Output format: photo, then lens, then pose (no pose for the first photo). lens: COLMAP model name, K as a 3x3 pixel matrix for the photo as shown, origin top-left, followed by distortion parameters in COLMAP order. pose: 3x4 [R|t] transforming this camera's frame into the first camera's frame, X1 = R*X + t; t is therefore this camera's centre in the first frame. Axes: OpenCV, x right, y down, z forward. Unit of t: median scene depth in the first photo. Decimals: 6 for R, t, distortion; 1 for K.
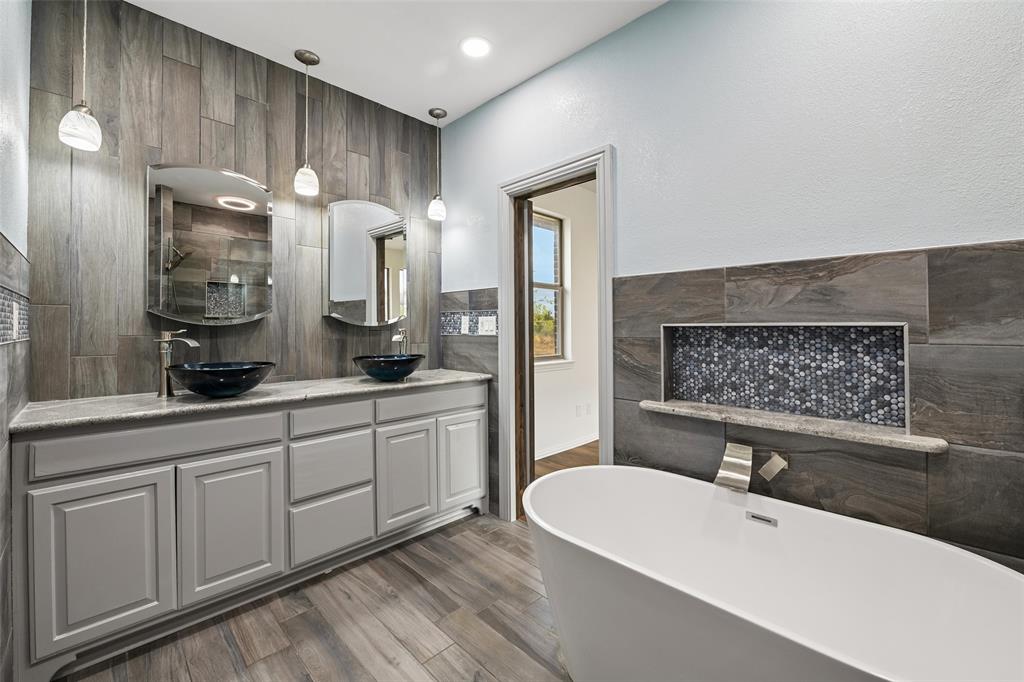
lens RADIAL K [[418.0, 0, 509.1], [0, 418.0, 331.3], [0, 0, 1]] dist [0.003421, -0.000231]
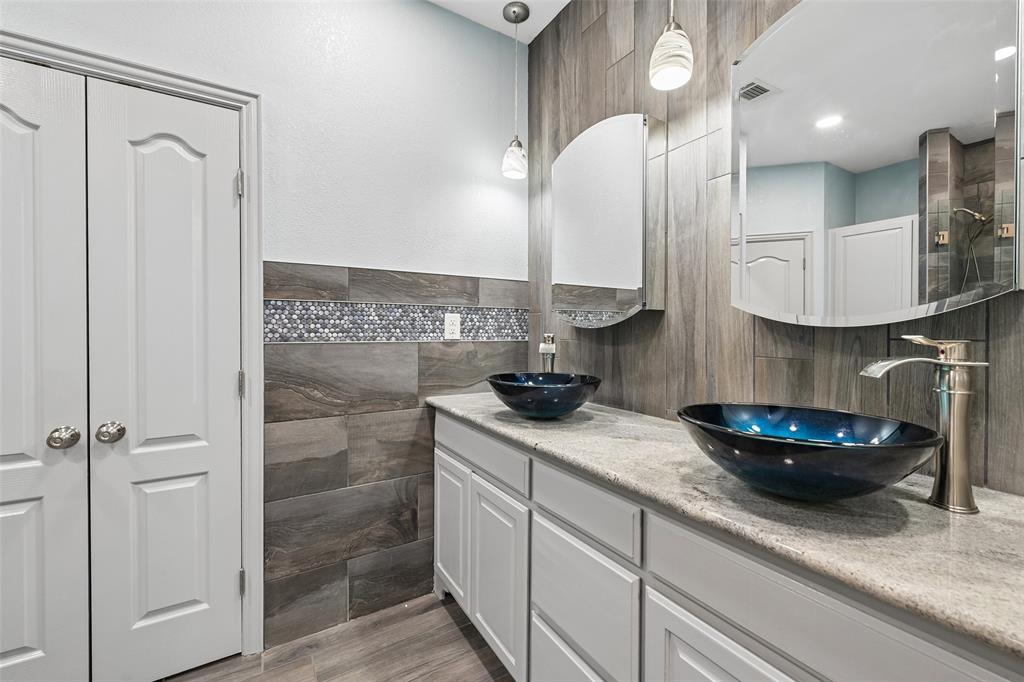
lens RADIAL K [[418.0, 0, 507.0], [0, 418.0, 336.0], [0, 0, 1]] dist [0.003421, -0.000231]
pose [[-0.234980, 0.016013, -0.971868, 0.092565], [-0.004089, 0.999839, 0.017462, -0.011991], [0.971992, 0.008077, -0.234877, 0.898714]]
